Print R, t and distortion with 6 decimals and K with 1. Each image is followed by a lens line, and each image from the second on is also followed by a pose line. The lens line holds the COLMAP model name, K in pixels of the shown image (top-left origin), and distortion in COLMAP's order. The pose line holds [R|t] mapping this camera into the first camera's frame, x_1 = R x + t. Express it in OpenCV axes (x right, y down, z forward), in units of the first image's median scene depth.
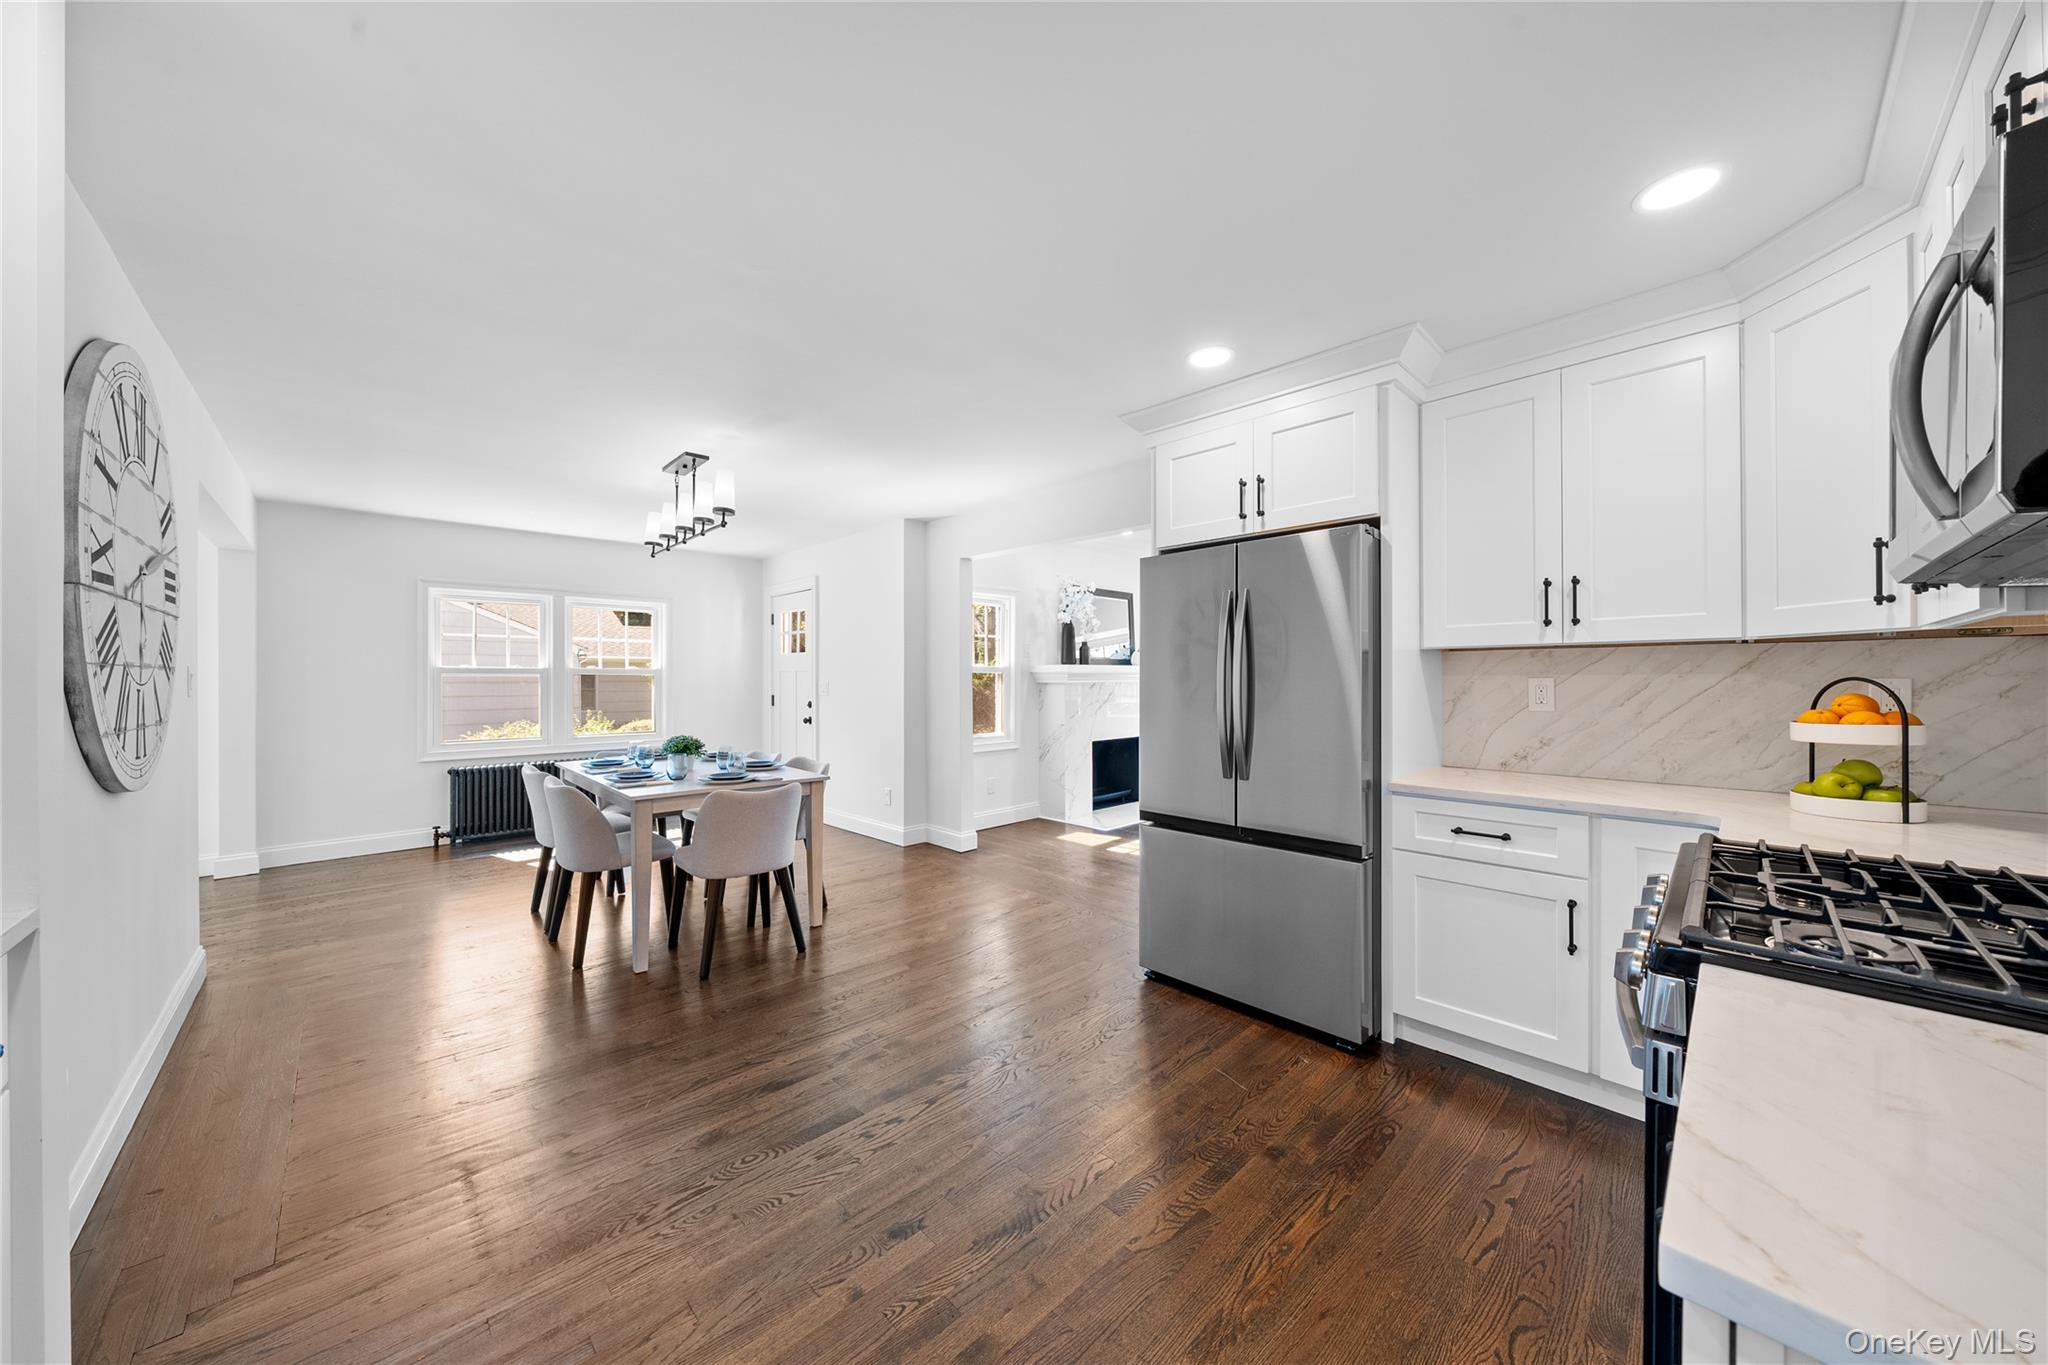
lens RADIAL K [[706.9, 0, 1024.0], [0, 706.9, 682.5], [0, 0, 1]] dist [-0.001323, -0.000073]
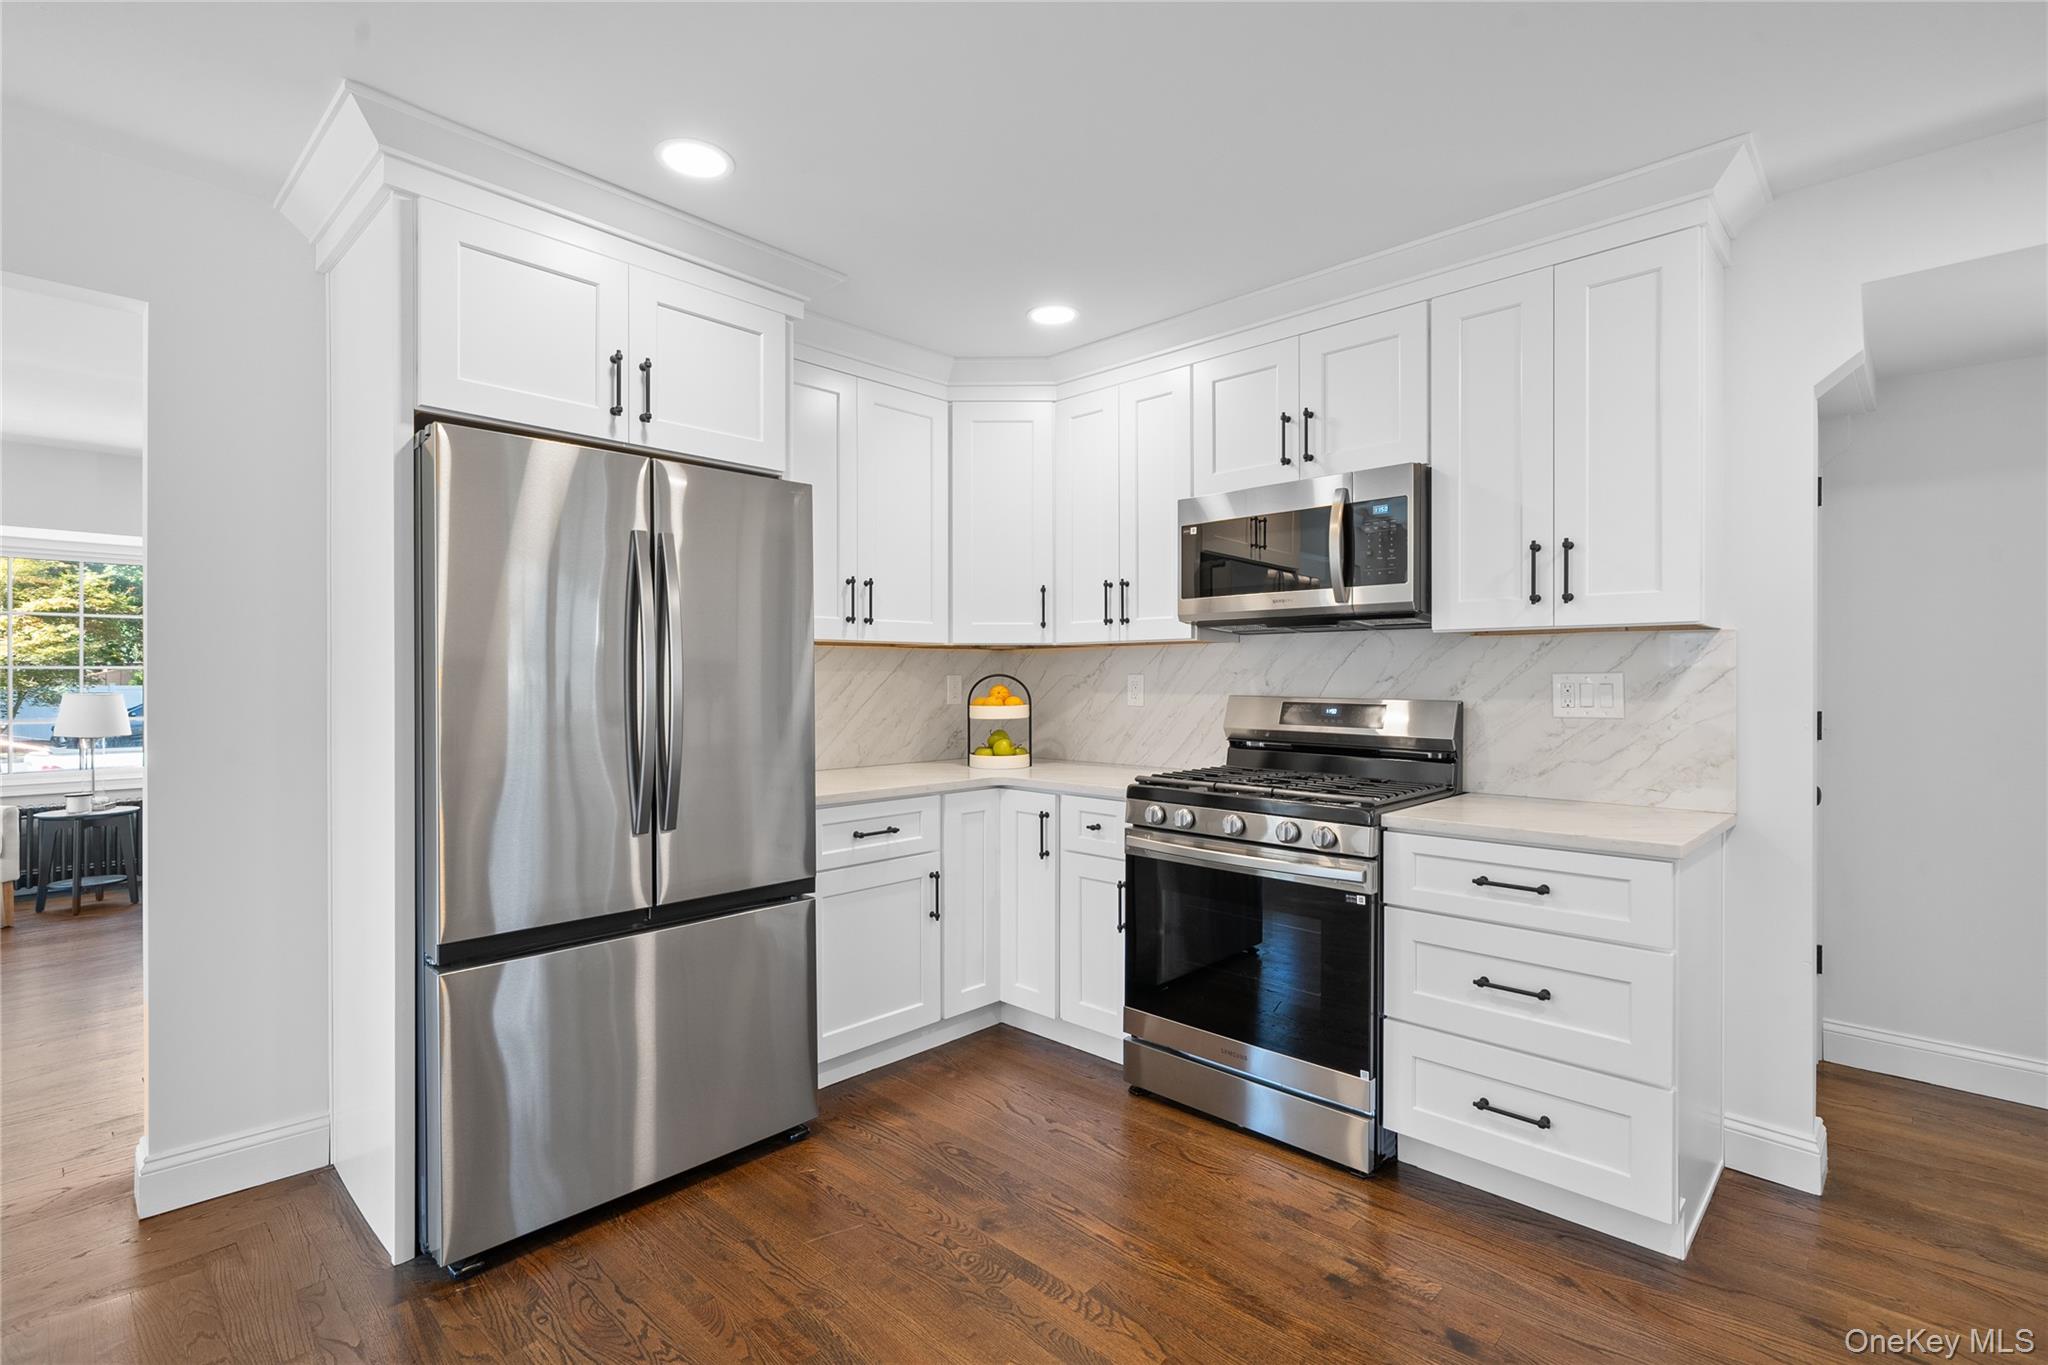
lens RADIAL K [[950.8, 0, 1024.0], [0, 950.8, 682.5], [0, 0, 1]] dist [0.035420, 0.000121]
pose [[-0.031978, -0.001794, 0.999487, -0.682950], [0.005603, 0.999982, 0.001974, 0.005350], [-0.999473, 0.005663, -0.031968, 0.834368]]
